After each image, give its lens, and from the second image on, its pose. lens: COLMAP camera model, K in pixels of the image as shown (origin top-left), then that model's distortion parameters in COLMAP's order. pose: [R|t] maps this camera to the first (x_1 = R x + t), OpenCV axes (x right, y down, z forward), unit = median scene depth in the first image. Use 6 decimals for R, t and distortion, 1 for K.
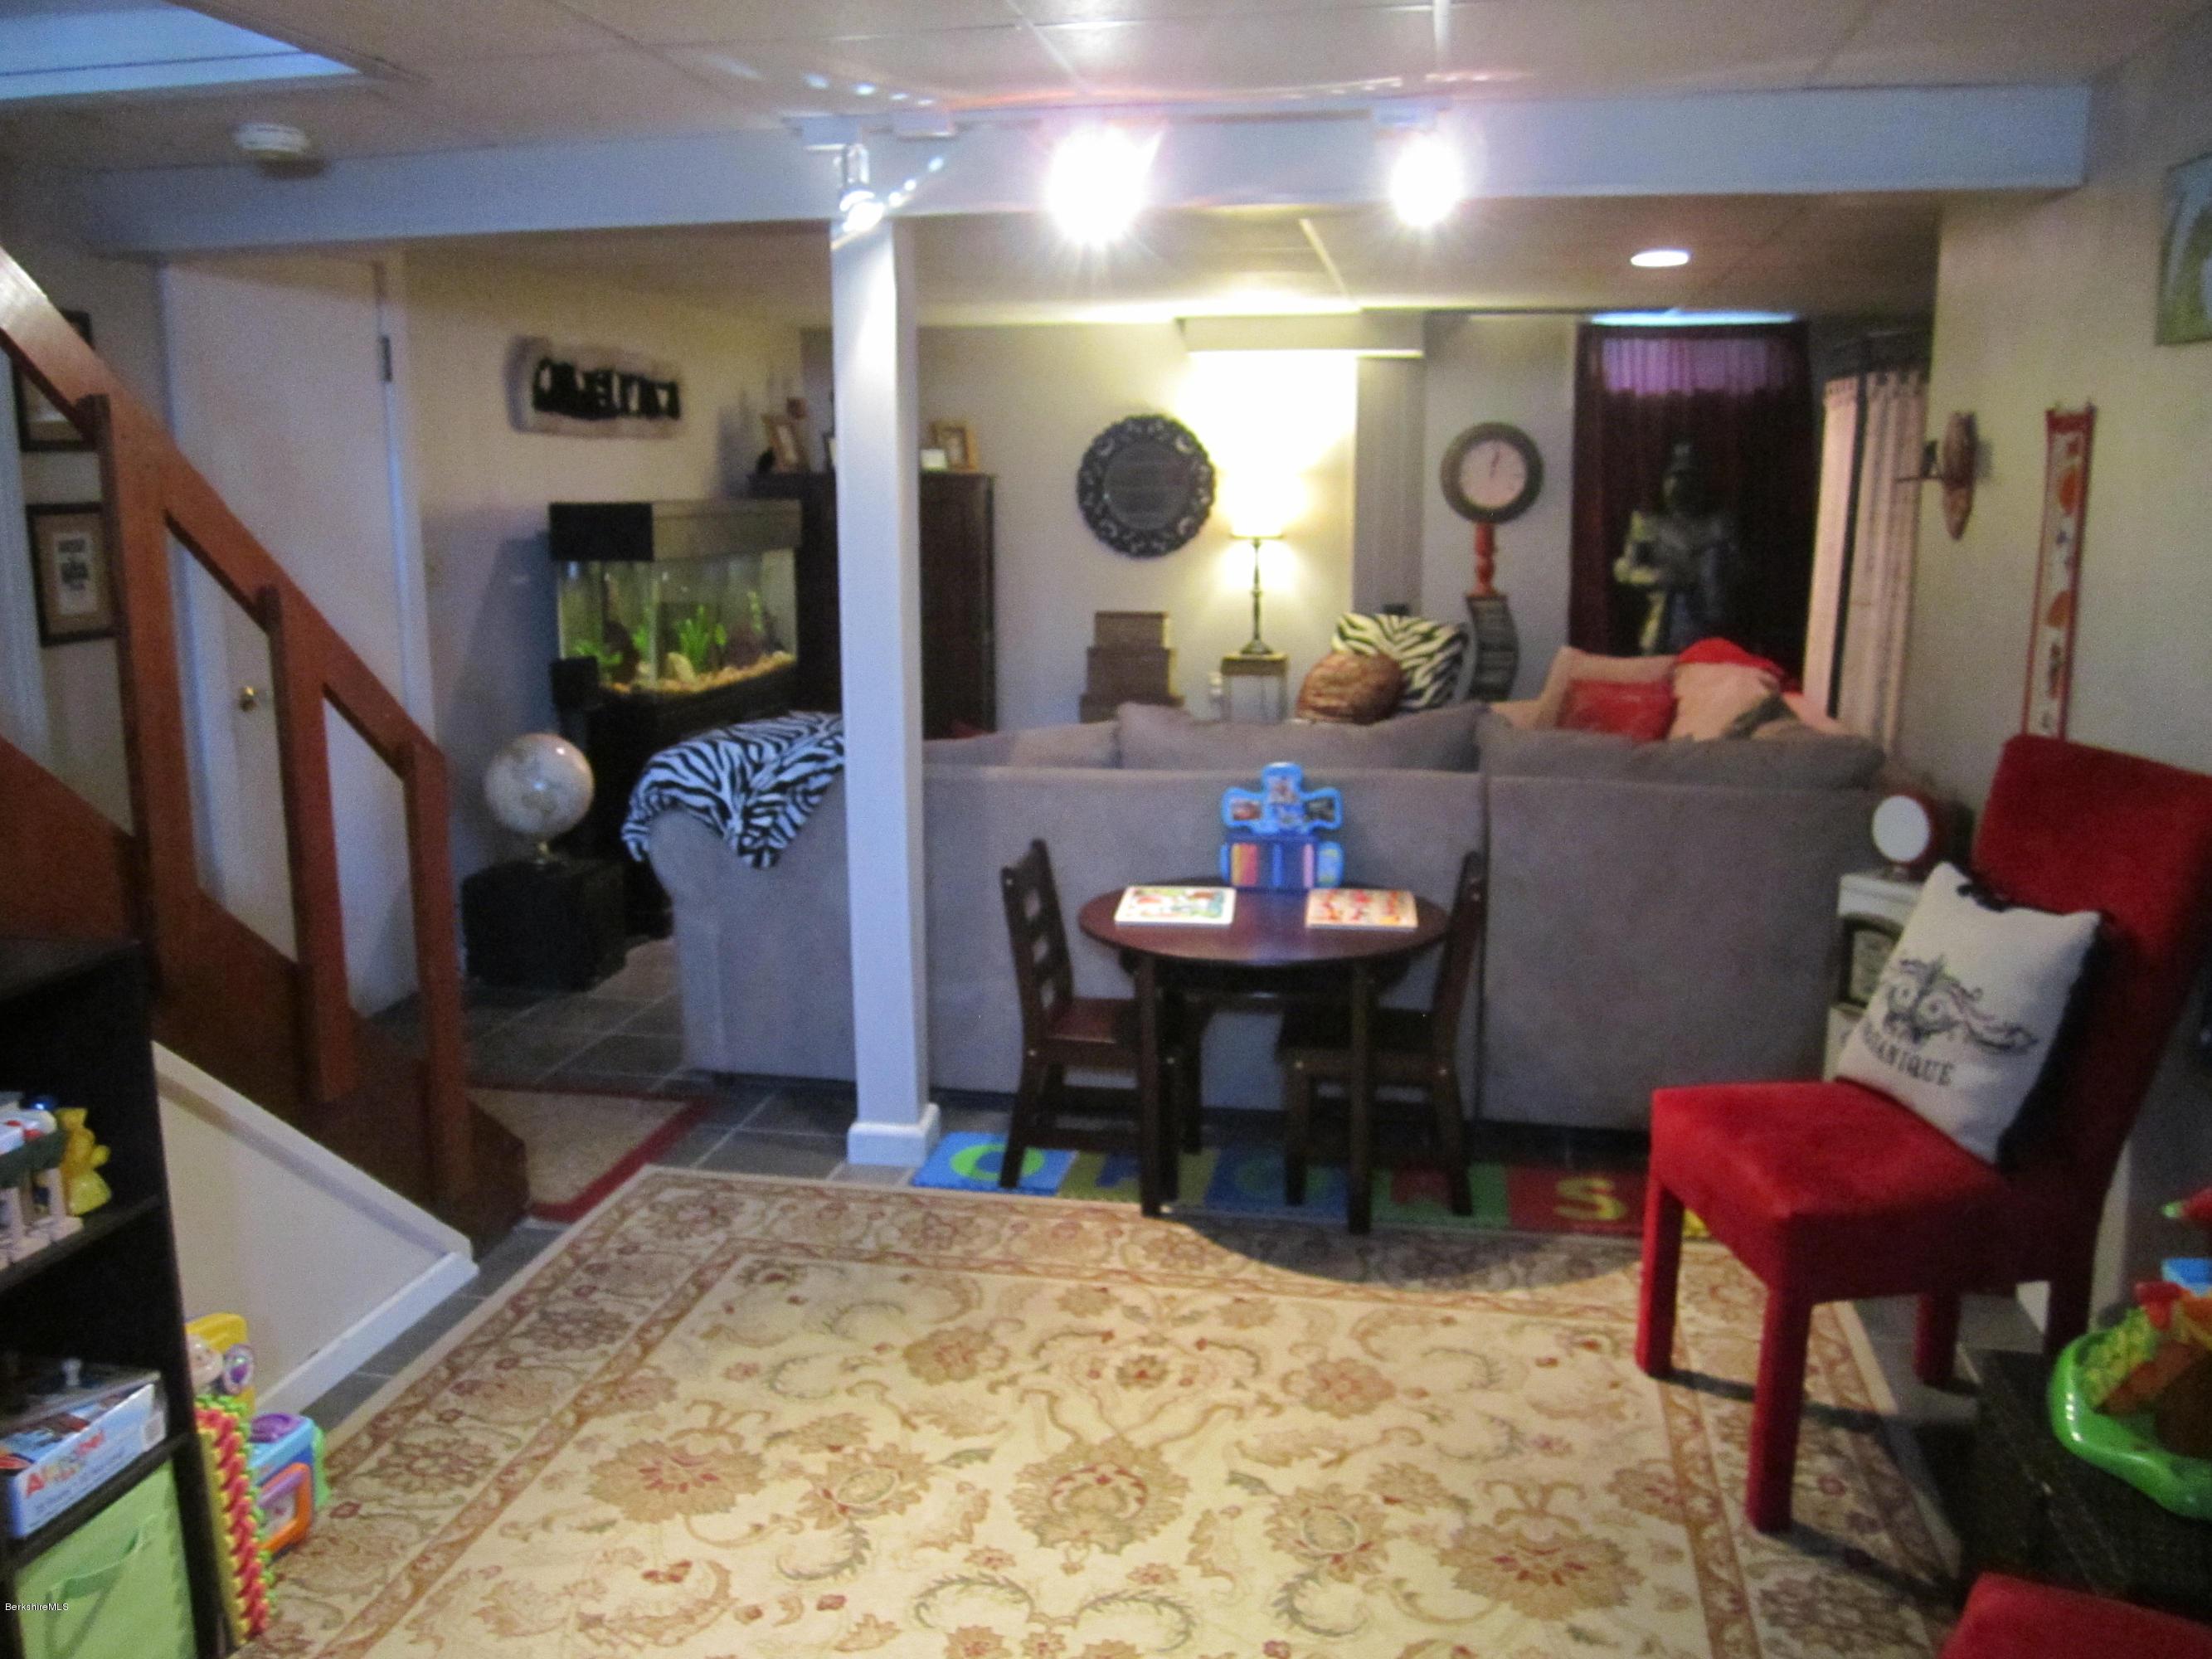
lens RADIAL K [[1833.4, 0, 1104.5], [0, 1833.4, 831.3], [0, 0, 1]] dist [-0.056883, 0.028242]
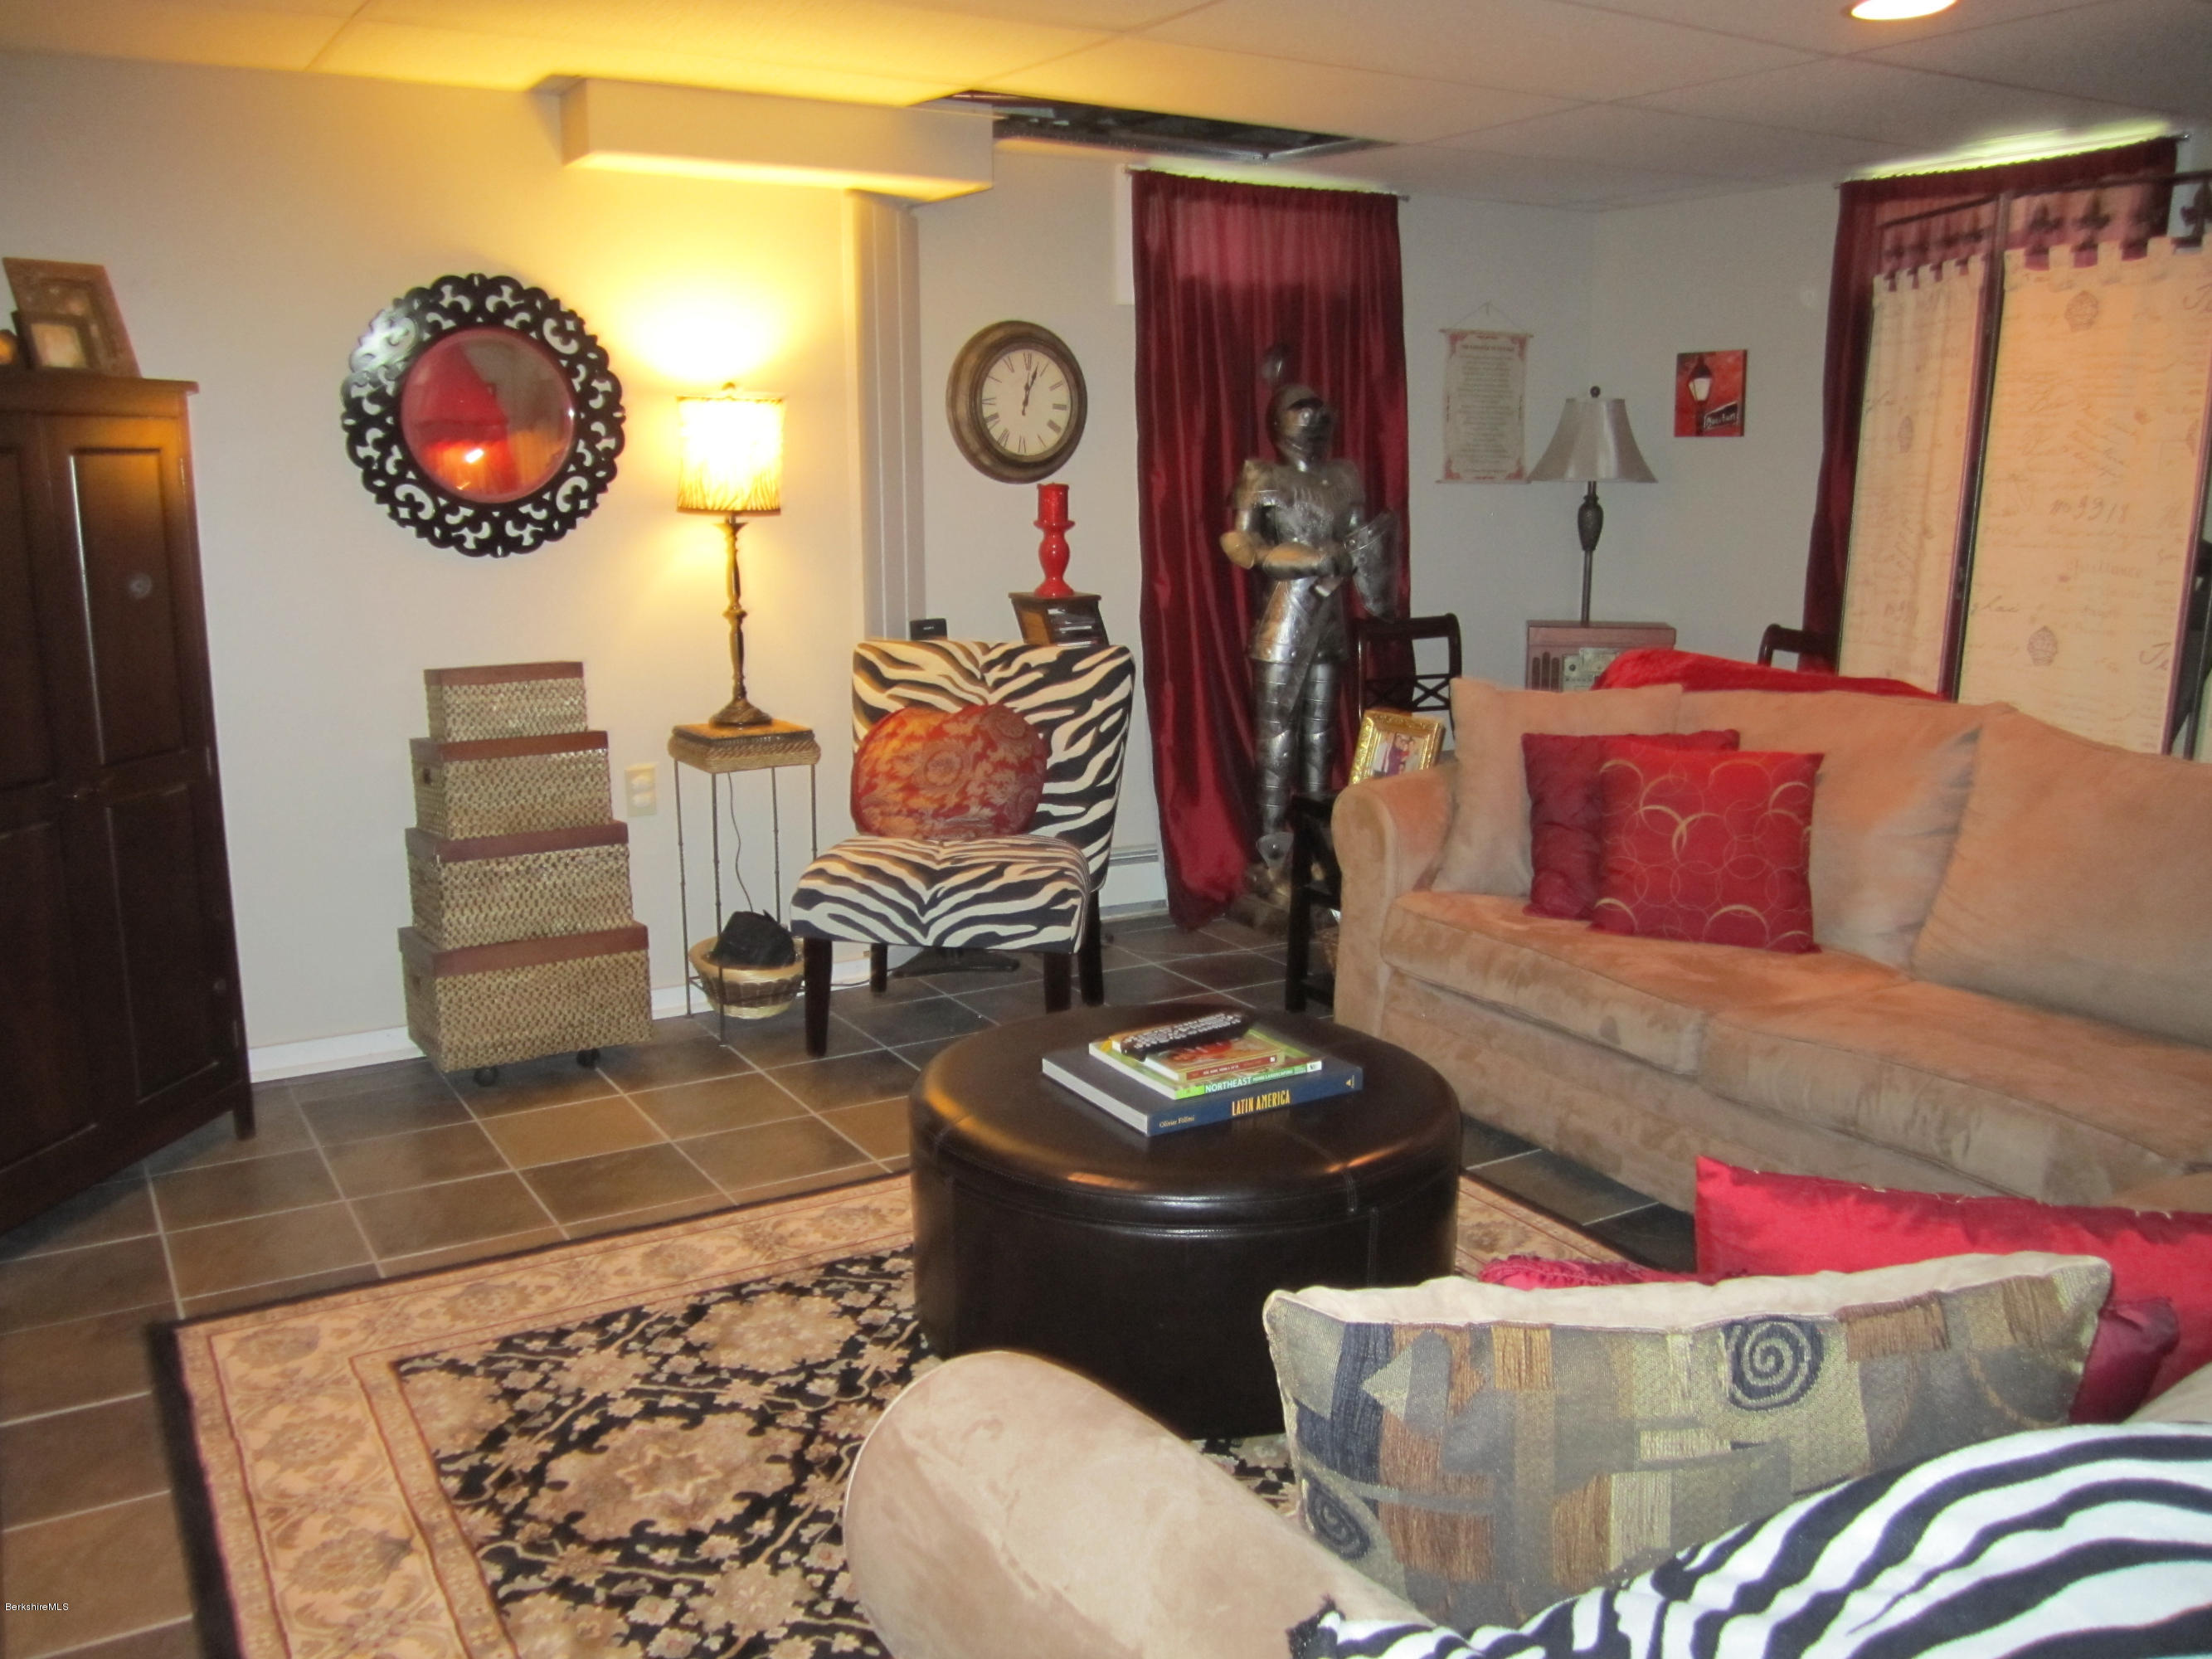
lens RADIAL K [[1833.4, 0, 1109.2], [0, 1833.4, 836.0], [0, 0, 1]] dist [-0.056883, 0.028242]
pose [[0.737440, -0.133242, 0.662140, -0.202905], [0.121108, 0.990545, 0.064446, -0.085390], [-0.664467, 0.032665, 0.746604, 0.516999]]
